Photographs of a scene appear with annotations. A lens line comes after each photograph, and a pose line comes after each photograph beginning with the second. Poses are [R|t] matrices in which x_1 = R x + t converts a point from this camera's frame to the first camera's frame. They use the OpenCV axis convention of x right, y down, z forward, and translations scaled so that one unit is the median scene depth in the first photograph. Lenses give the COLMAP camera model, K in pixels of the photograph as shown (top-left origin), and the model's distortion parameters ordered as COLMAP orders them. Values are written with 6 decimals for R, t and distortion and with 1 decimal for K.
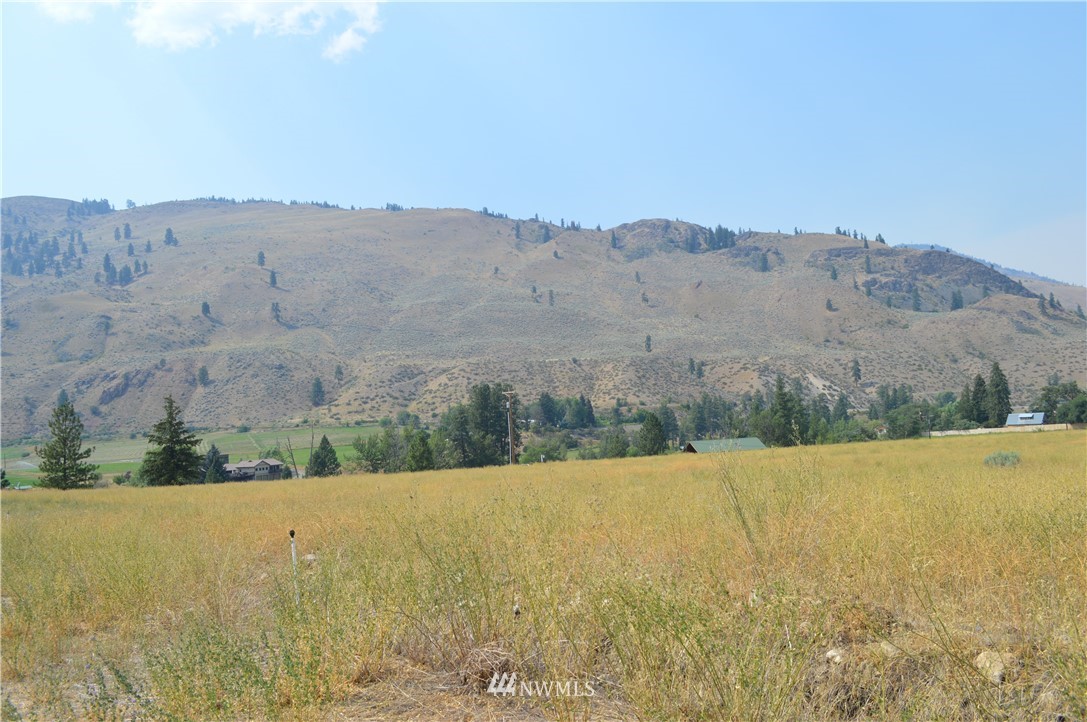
lens RADIAL K [[859.4, 0, 547.4], [0, 859.4, 355.9], [0, 0, 1]] dist [-0.020078, 0.015189]
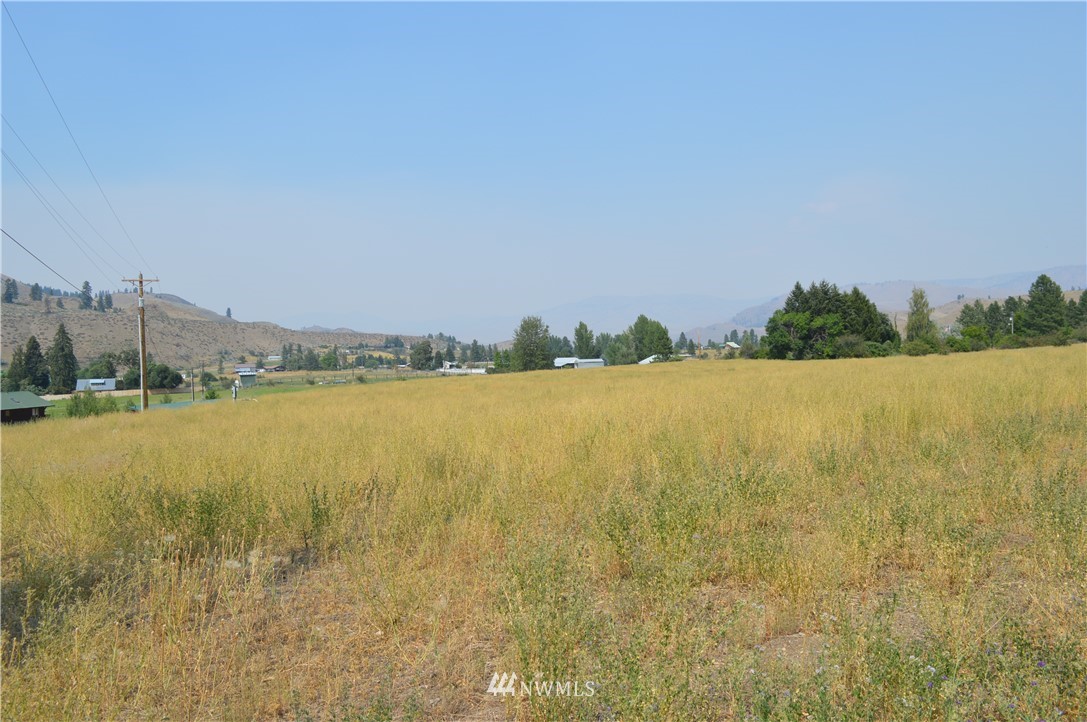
lens RADIAL K [[859.4, 0, 547.4], [0, 859.4, 355.9], [0, 0, 1]] dist [-0.020078, 0.015189]
pose [[0.397371, 0.039628, 0.916802, -0.080374], [-0.063785, 0.997844, -0.015484, 0.018504], [-0.915438, -0.052326, 0.399042, 0.128964]]
